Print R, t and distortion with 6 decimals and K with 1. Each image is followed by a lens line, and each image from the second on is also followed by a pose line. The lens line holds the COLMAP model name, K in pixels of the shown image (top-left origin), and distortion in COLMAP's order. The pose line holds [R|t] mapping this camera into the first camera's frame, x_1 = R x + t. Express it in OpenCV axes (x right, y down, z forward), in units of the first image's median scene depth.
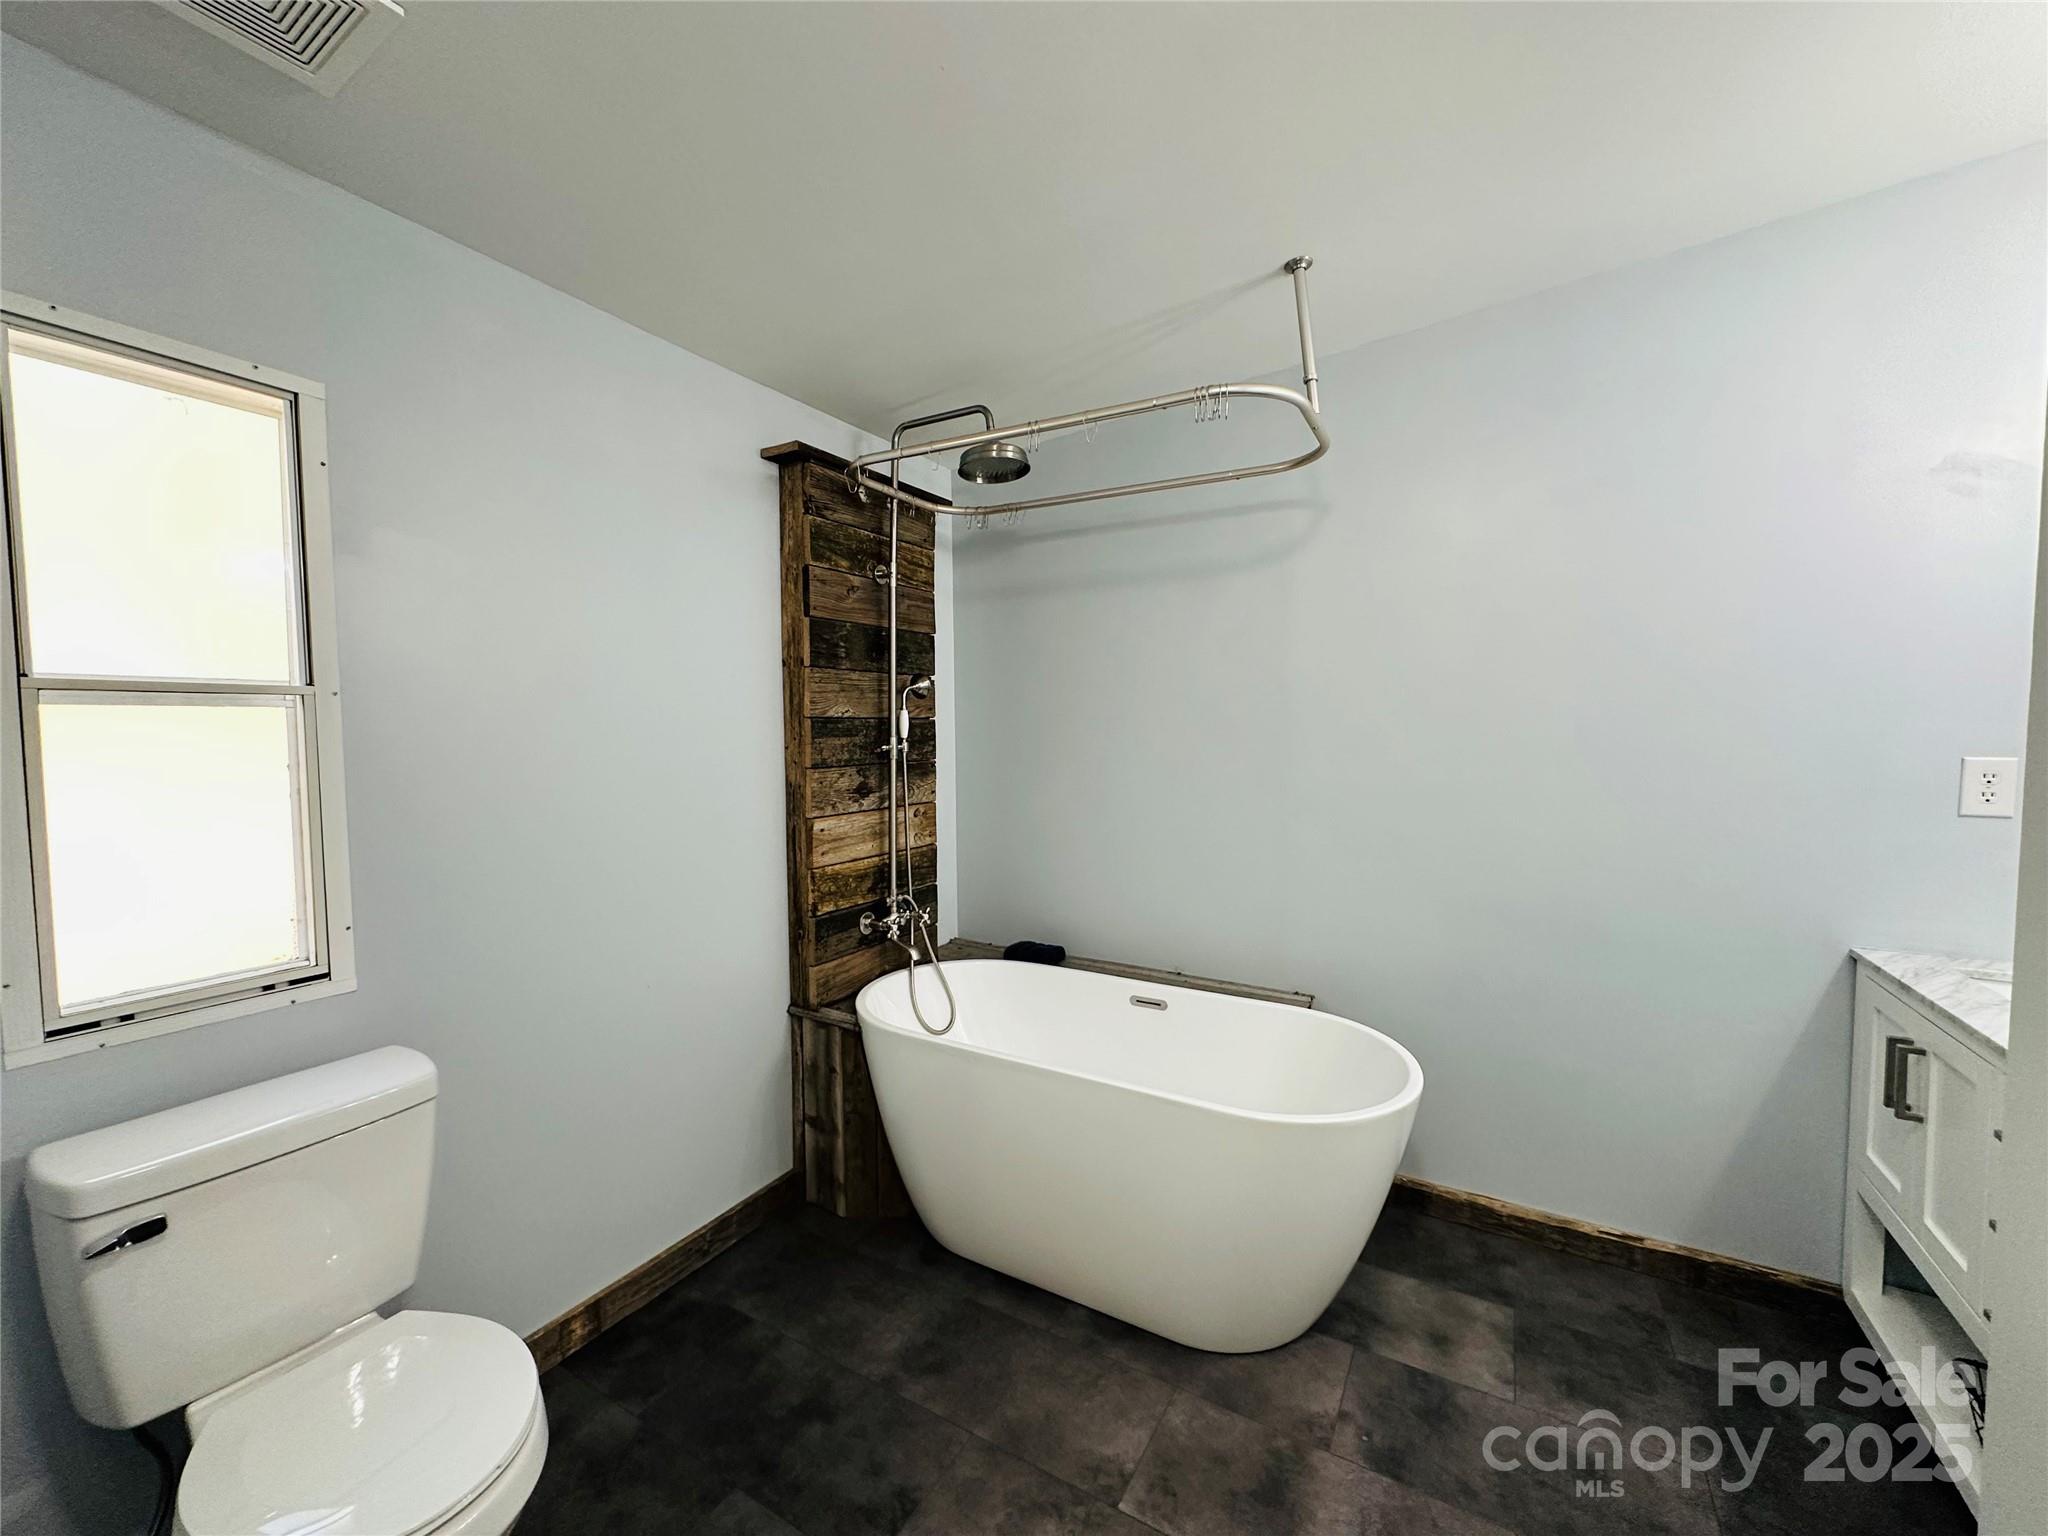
lens RADIAL K [[815.0, 0, 1015.6], [0, 815.0, 764.9], [0, 0, 1]] dist [-0.004833, 0.001193]
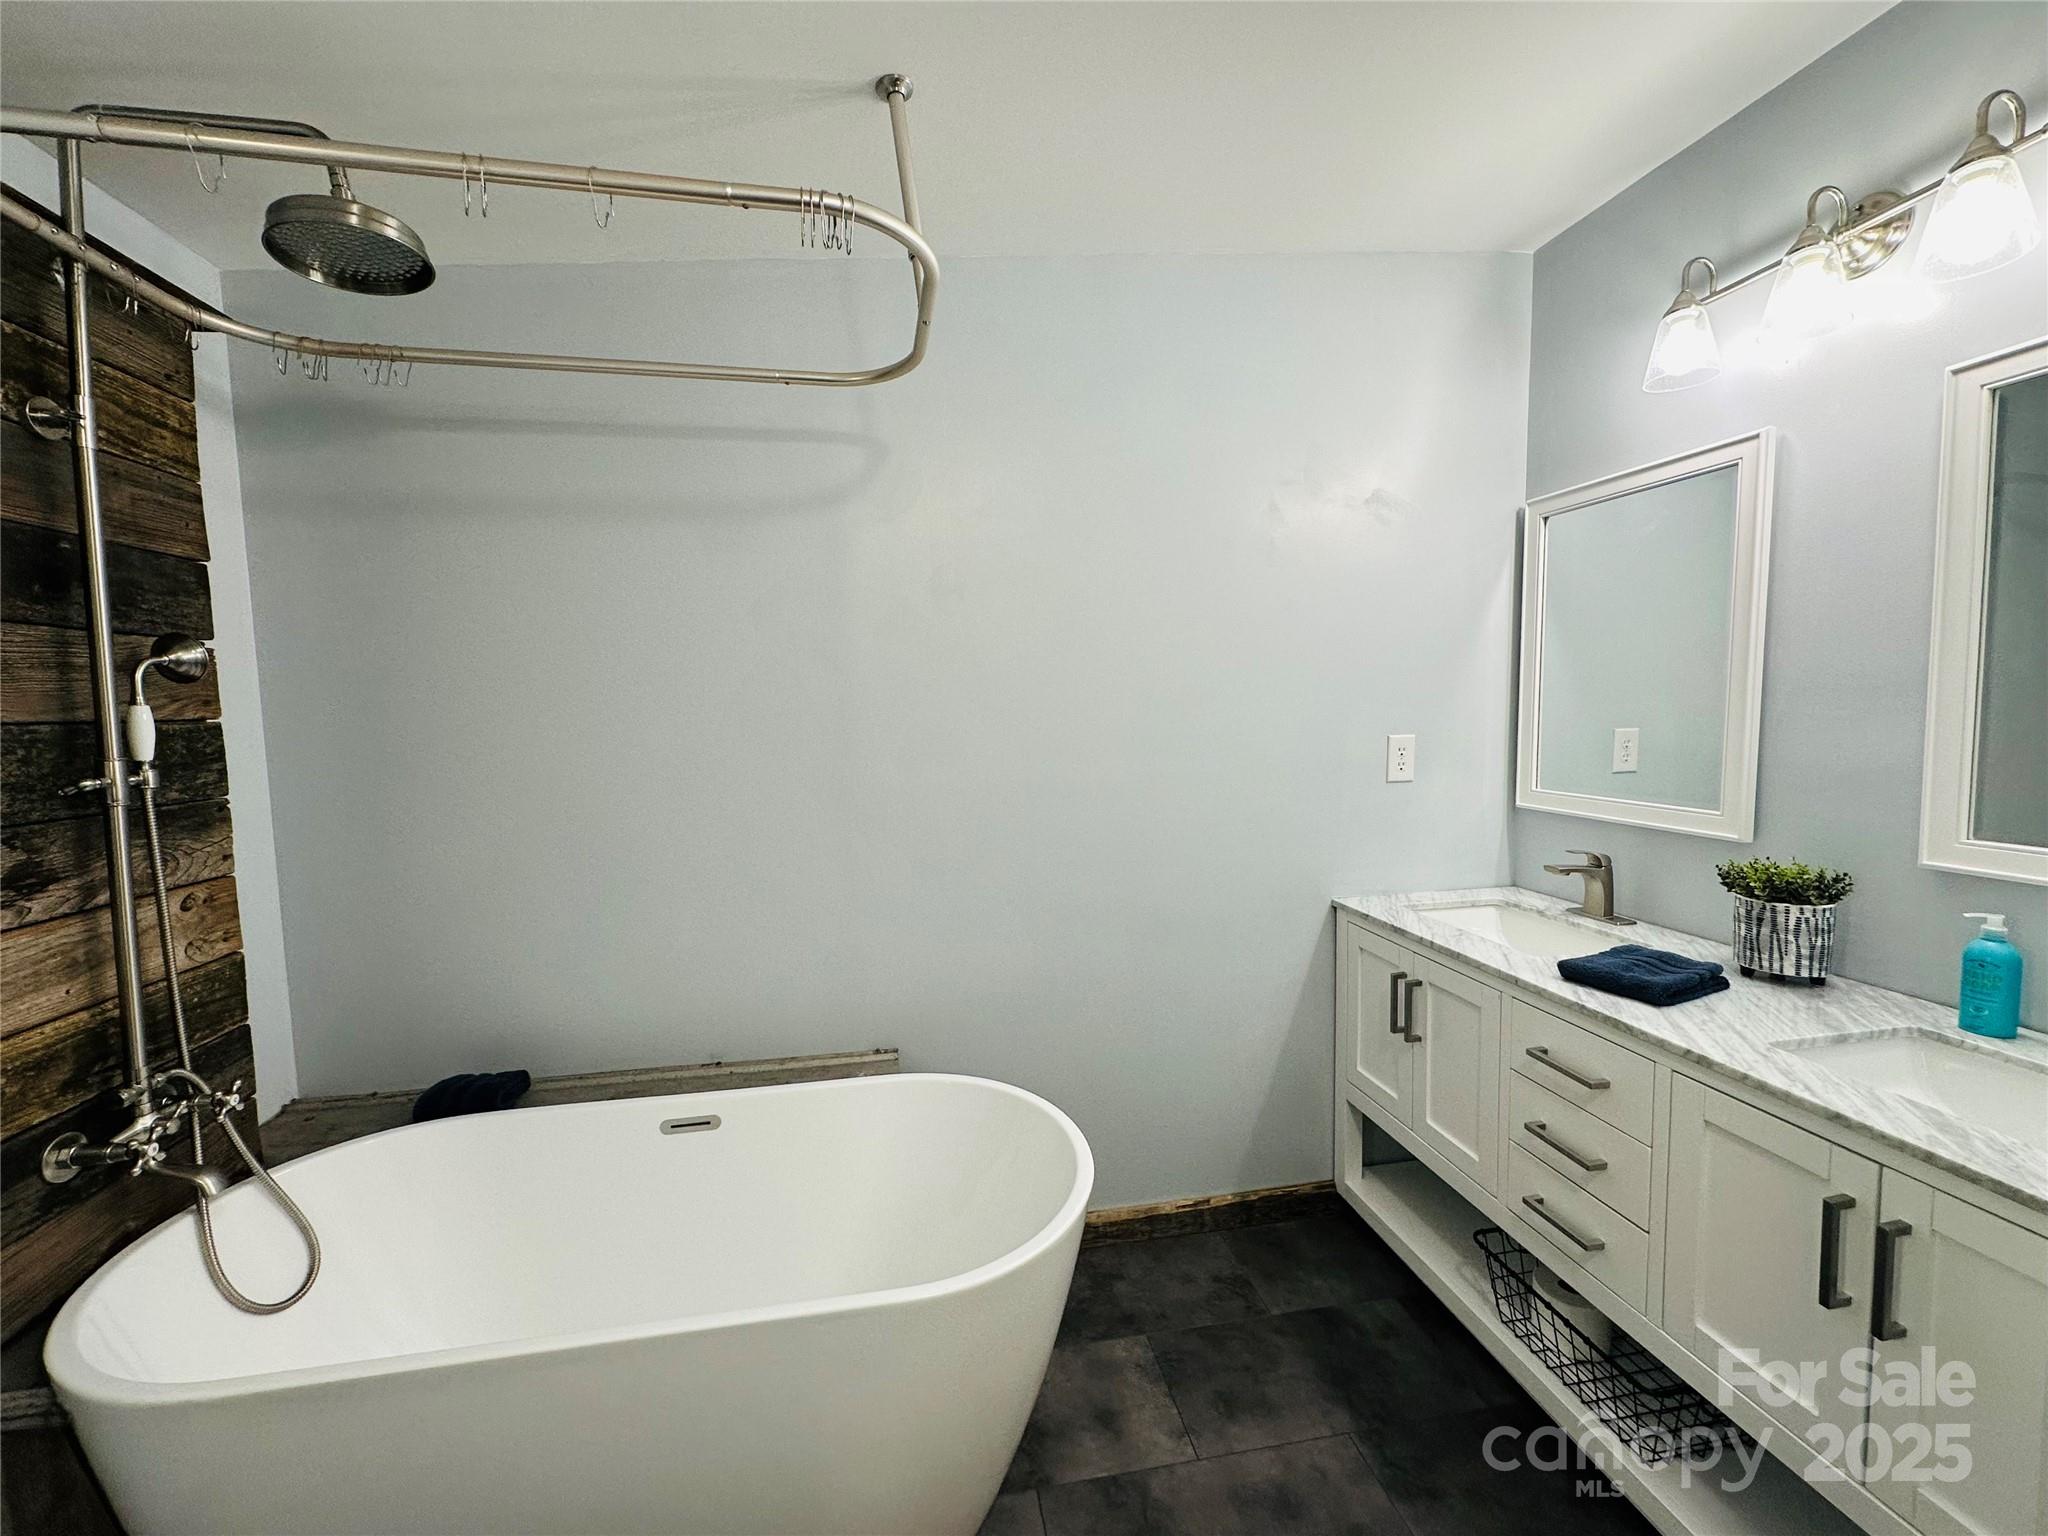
lens RADIAL K [[815.0, 0, 1018.9], [0, 815.0, 765.4], [0, 0, 1]] dist [-0.004833, 0.001193]
pose [[0.756963, -0.057629, 0.650912, -0.055850], [0.049133, 0.998303, 0.031247, -0.019952], [-0.651608, 0.008328, 0.758510, 0.276585]]
